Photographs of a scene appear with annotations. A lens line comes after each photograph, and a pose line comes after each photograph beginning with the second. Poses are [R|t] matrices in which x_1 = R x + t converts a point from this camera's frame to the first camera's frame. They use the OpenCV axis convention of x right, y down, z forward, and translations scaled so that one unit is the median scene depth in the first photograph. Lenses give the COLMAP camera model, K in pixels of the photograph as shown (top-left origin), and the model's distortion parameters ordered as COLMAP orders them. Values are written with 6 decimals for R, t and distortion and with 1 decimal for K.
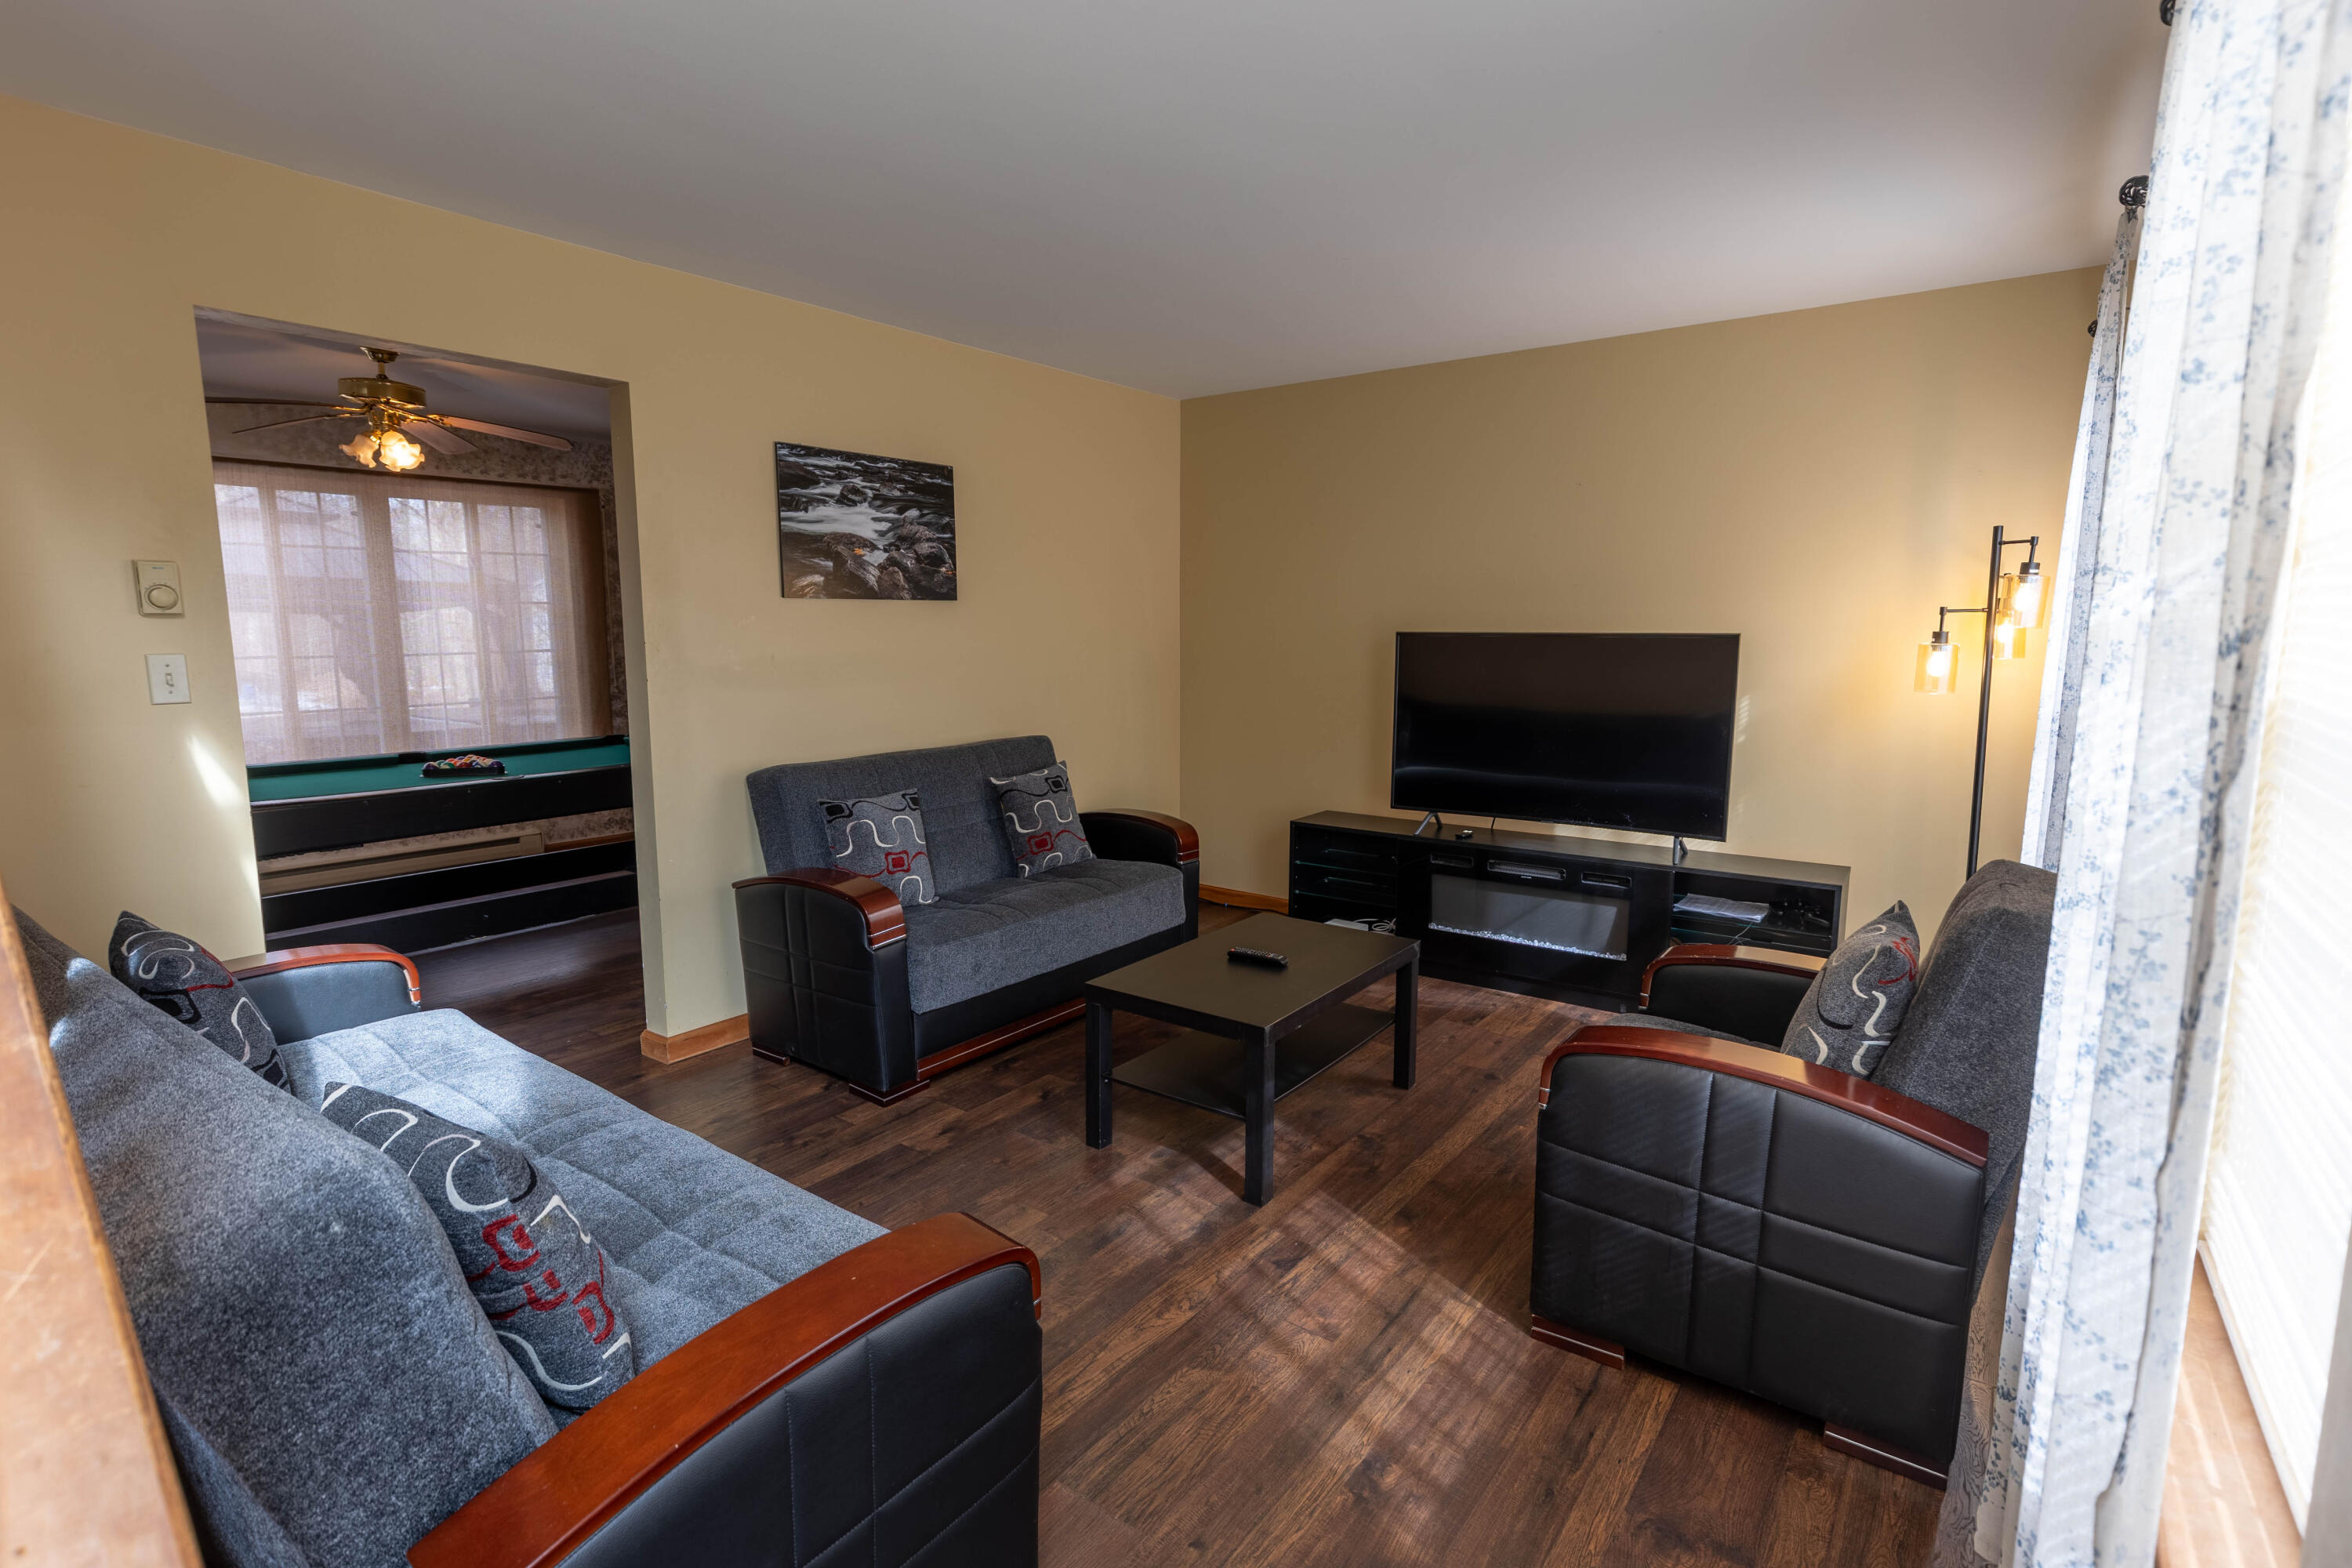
lens RADIAL K [[1119.7, 0, 1182.6], [0, 1119.7, 776.2], [0, 0, 1]] dist [-0.000760, -0.000574]
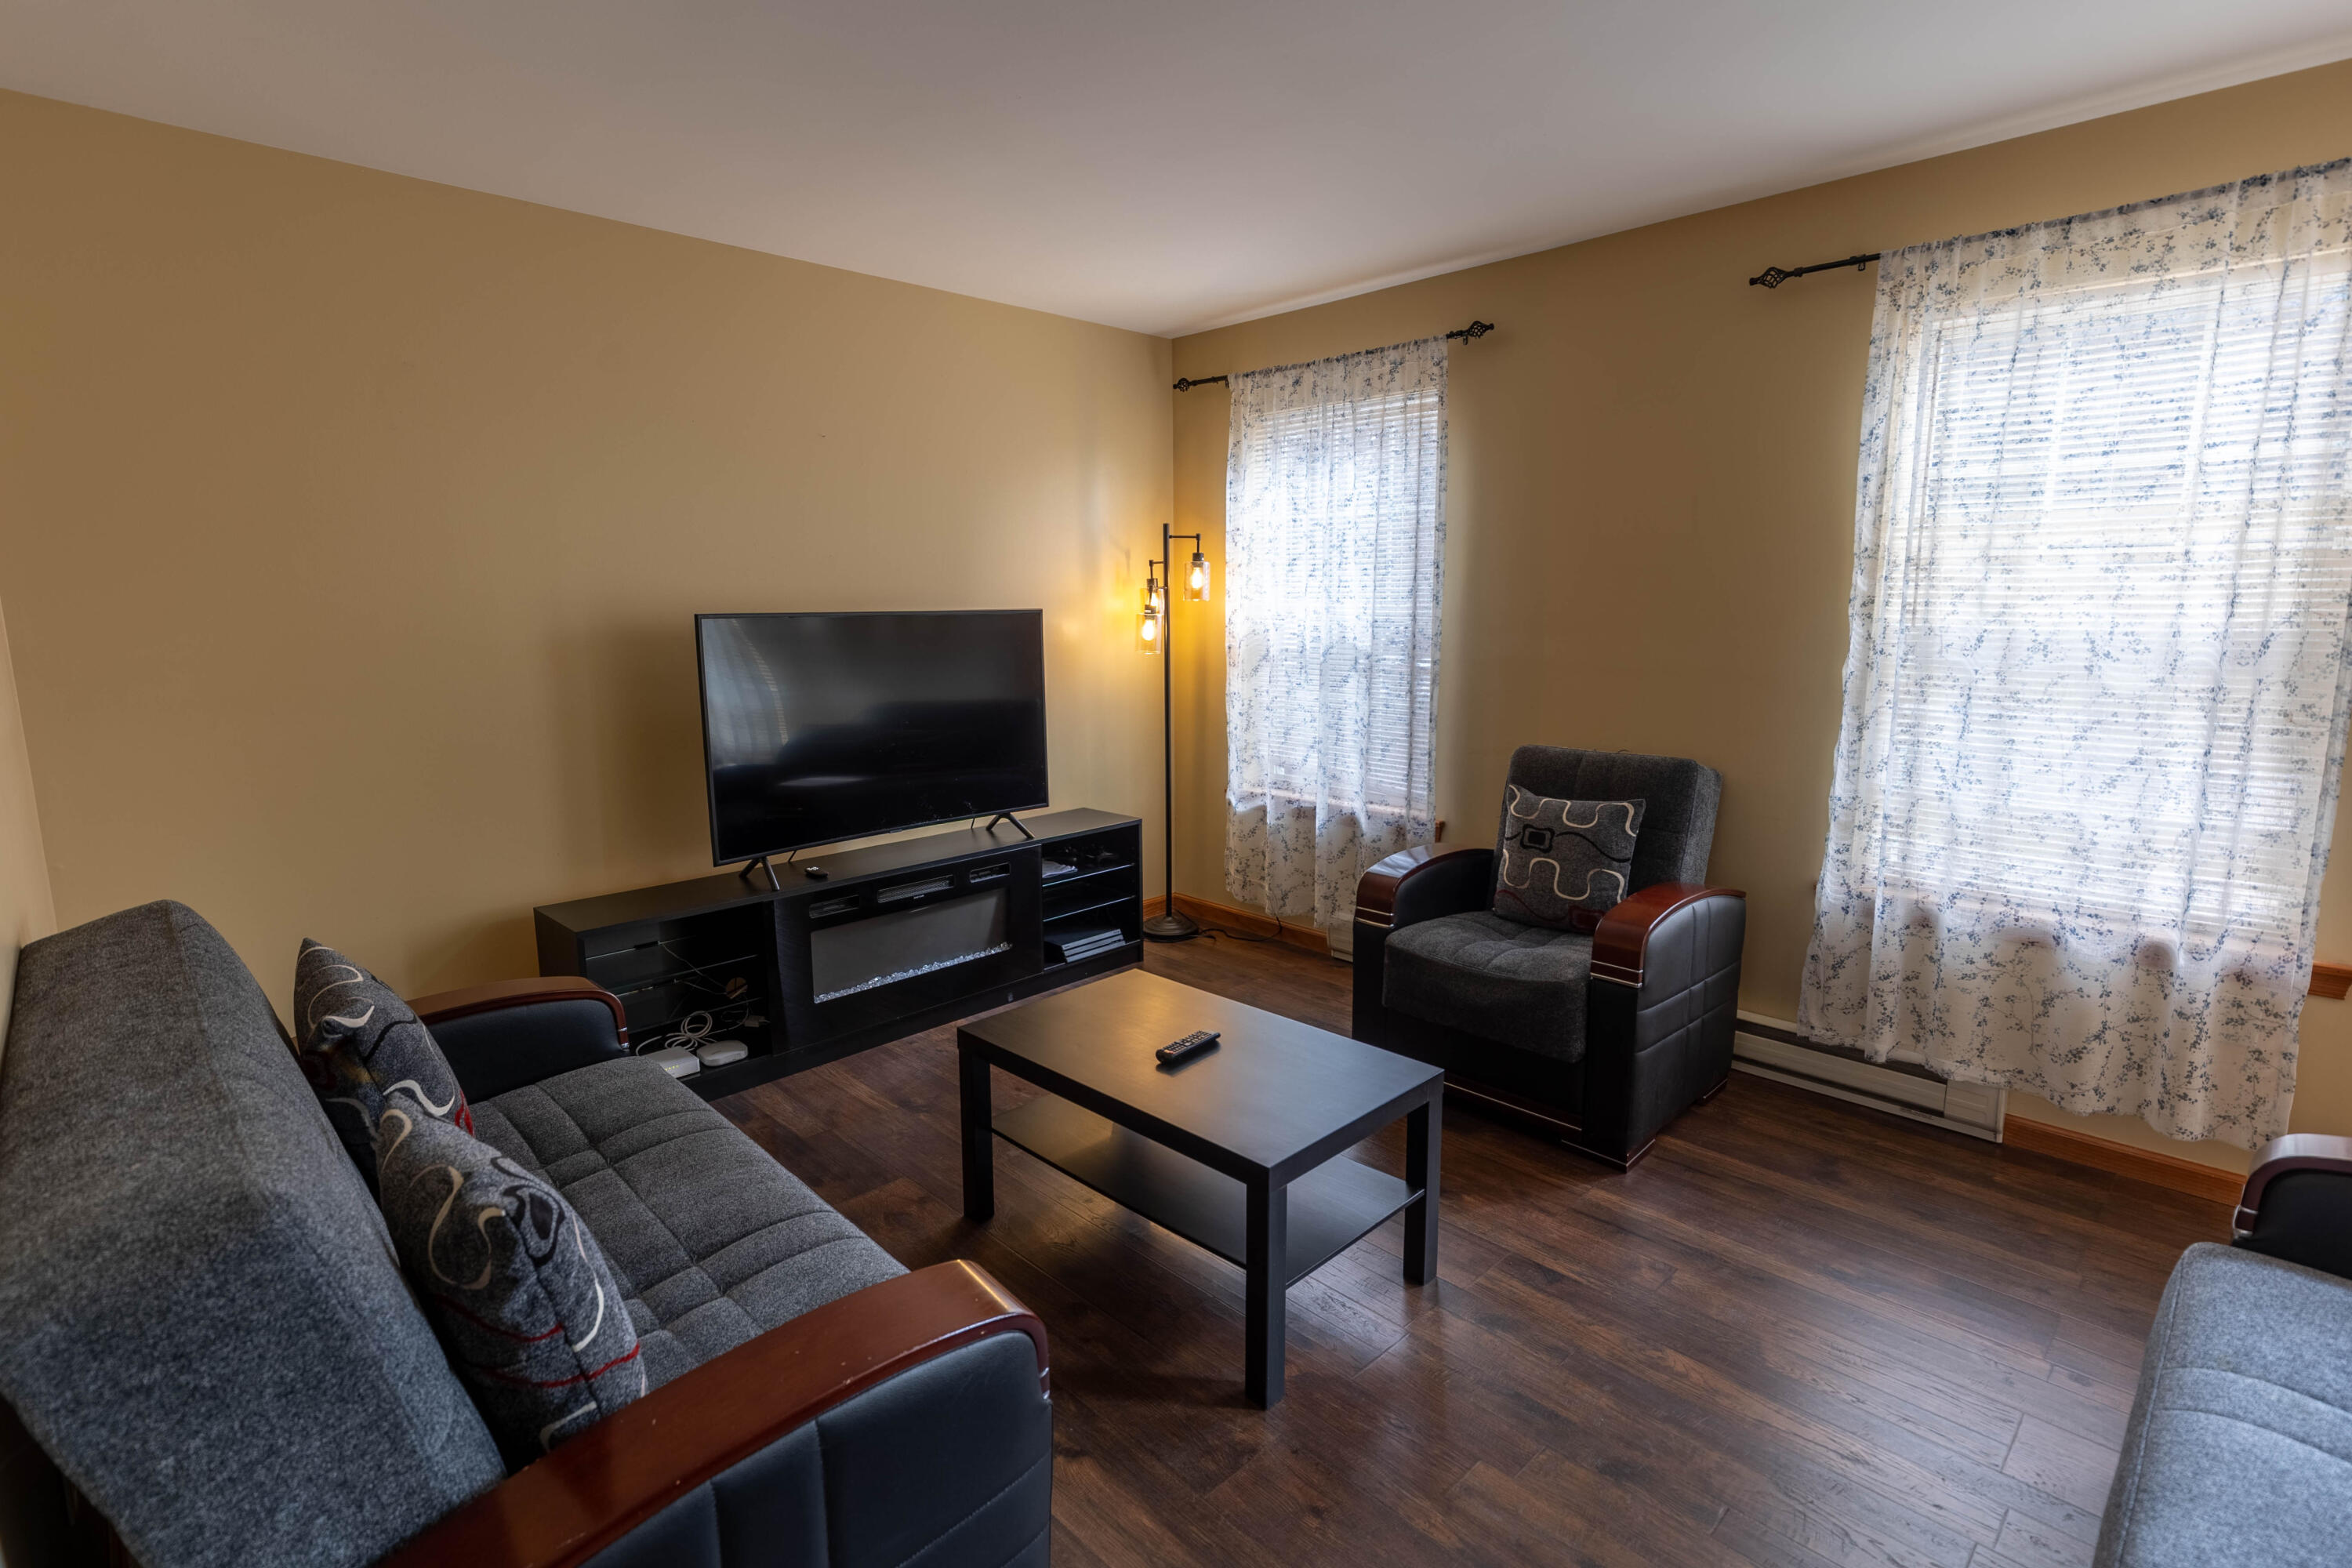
lens RADIAL K [[1119.7, 0, 1174.4], [0, 1119.7, 783.9], [0, 0, 1]] dist [-0.000760, -0.000574]
pose [[0.157532, -0.159268, 0.974586, -0.504059], [0.133951, 0.981233, 0.138703, -0.090579], [-0.978387, 0.108697, 0.175910, 0.682132]]
